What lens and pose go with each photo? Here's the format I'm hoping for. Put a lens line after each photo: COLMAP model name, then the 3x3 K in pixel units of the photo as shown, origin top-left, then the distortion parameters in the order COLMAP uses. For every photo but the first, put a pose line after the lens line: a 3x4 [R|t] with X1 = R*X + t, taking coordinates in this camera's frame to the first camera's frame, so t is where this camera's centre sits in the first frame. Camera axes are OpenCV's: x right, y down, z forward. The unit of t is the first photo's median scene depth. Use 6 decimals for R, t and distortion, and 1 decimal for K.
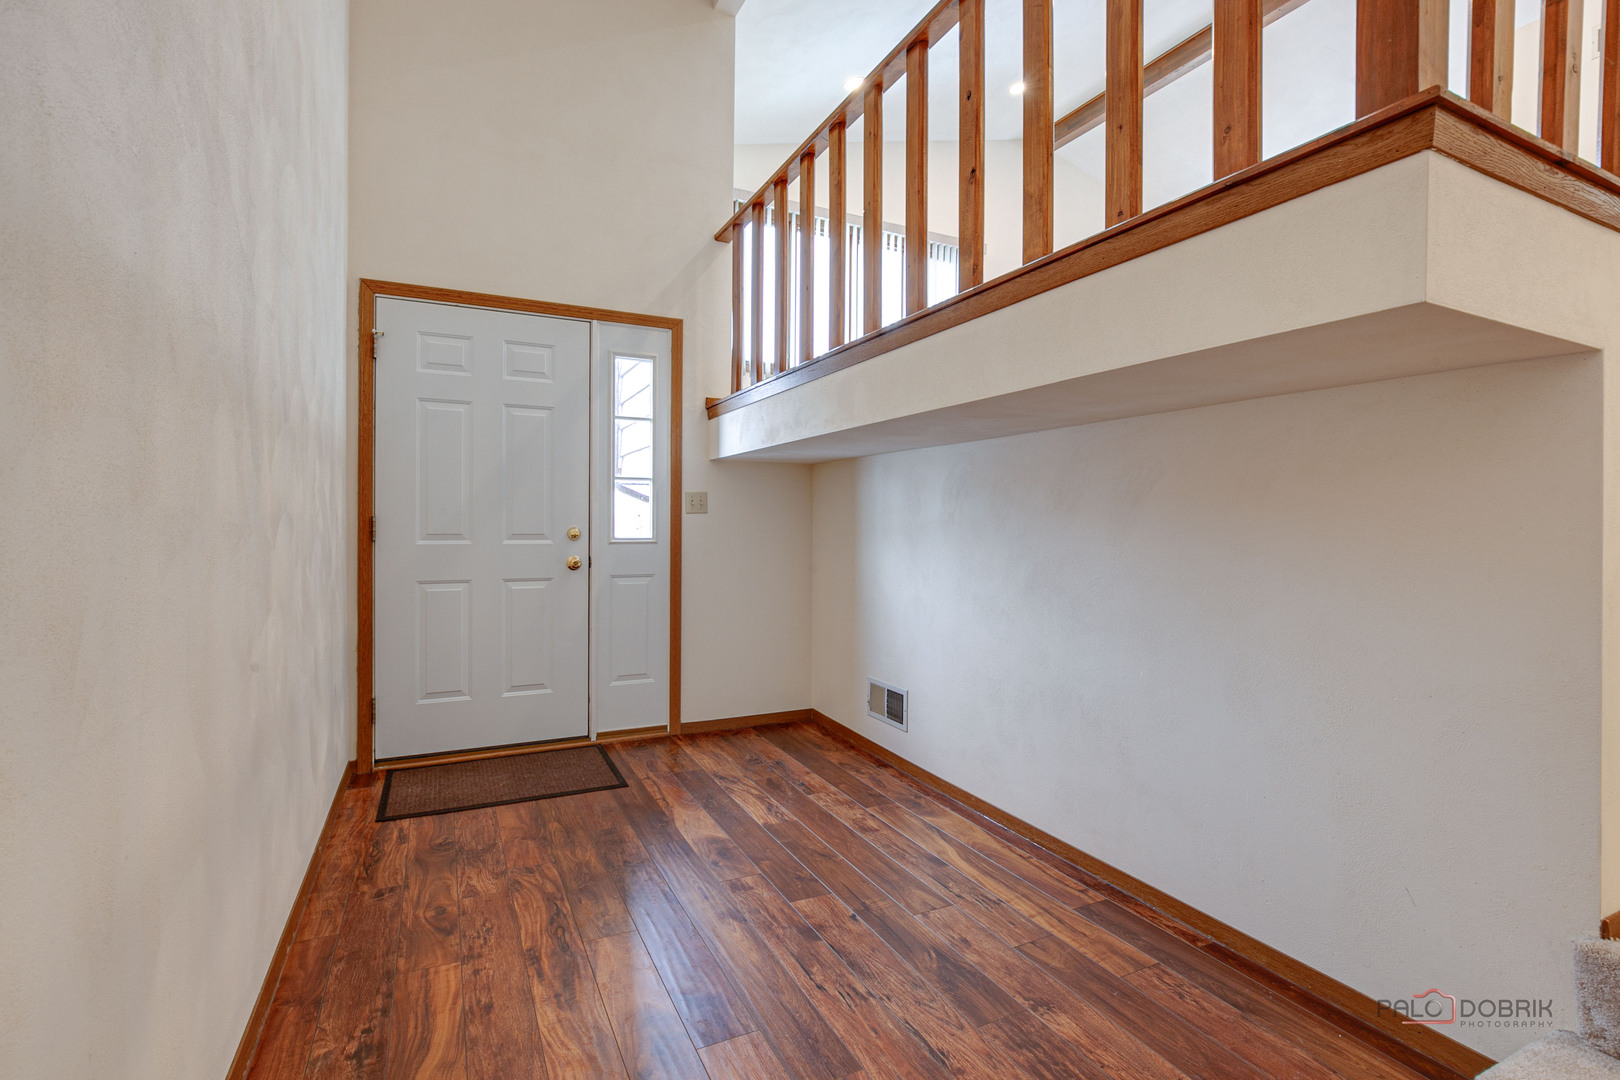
lens RADIAL K [[748.8, 0, 806.3], [0, 748.8, 538.9], [0, 0, 1]] dist [-0.007402, 0.002948]
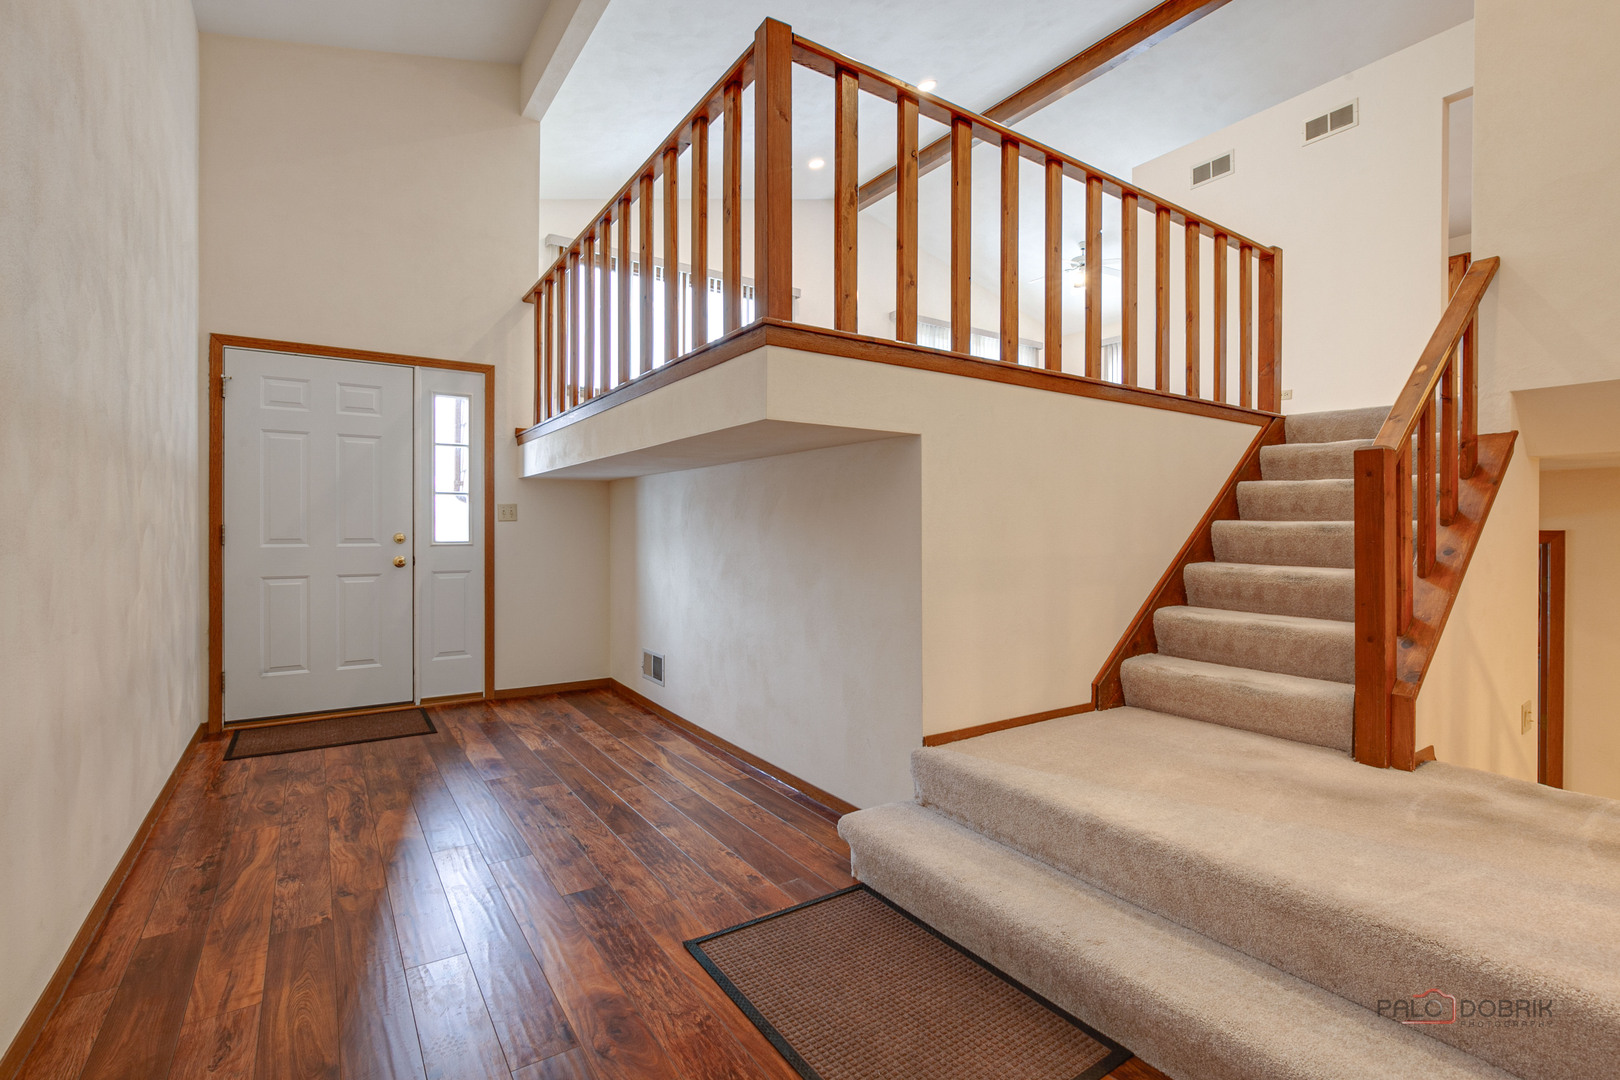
lens RADIAL K [[748.8, 0, 808.9], [0, 748.8, 538.7], [0, 0, 1]] dist [-0.007402, 0.002948]
pose [[0.991651, -0.006985, 0.128761, 0.227444], [0.007884, 0.999948, -0.006475, 0.008448], [-0.128709, 0.007437, 0.991654, -0.355065]]
